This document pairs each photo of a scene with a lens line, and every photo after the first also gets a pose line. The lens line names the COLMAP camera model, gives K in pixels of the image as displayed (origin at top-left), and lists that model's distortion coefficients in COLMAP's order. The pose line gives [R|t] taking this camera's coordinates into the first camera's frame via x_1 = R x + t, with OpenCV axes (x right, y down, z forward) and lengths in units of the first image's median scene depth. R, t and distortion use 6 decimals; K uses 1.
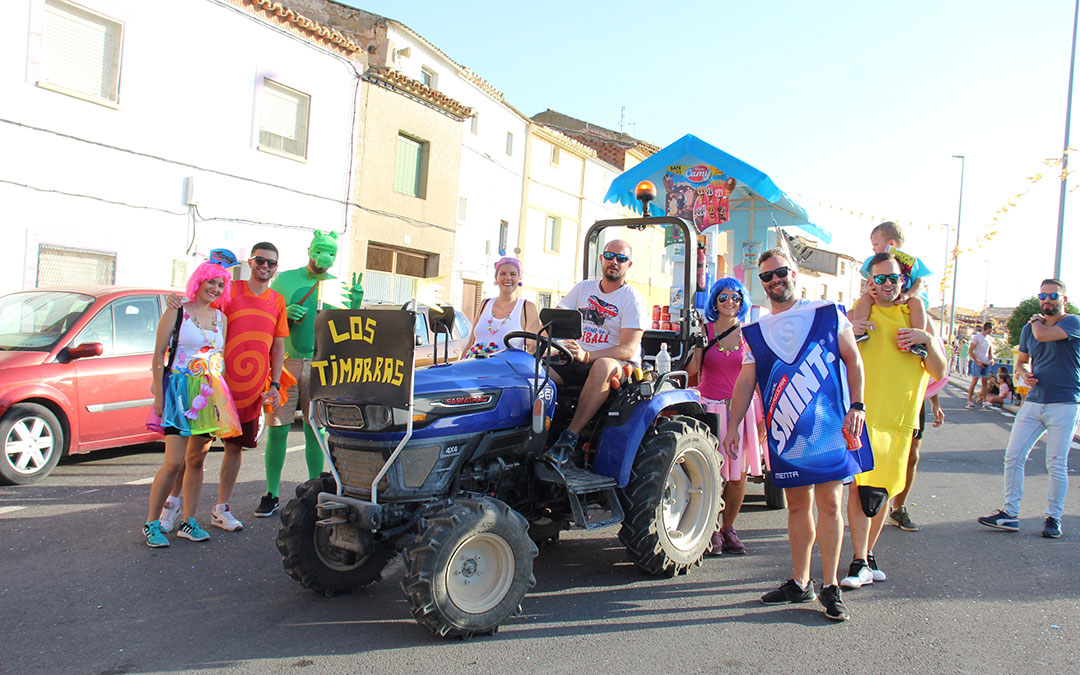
lens RADIAL K [[1003.2, 0, 540.0], [0, 1003.2, 337.5], [0, 0, 1]] dist [-0.124736, 0.130865]
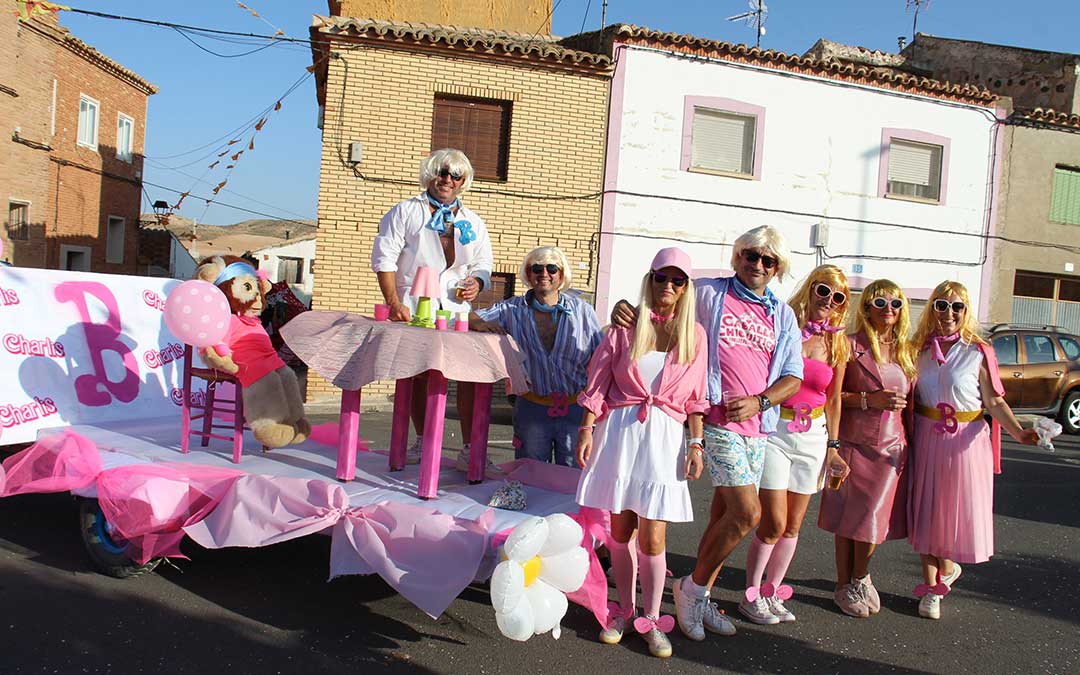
lens RADIAL K [[885.0, 0, 540.0], [0, 885.0, 337.5], [0, 0, 1]] dist [-0.173892, 0.156518]
pose [[0.621983, 0.019190, -0.782796, 0.247593], [-0.039495, 0.999196, -0.006886, 0.004381], [0.782034, 0.035200, 0.622240, 0.019234]]
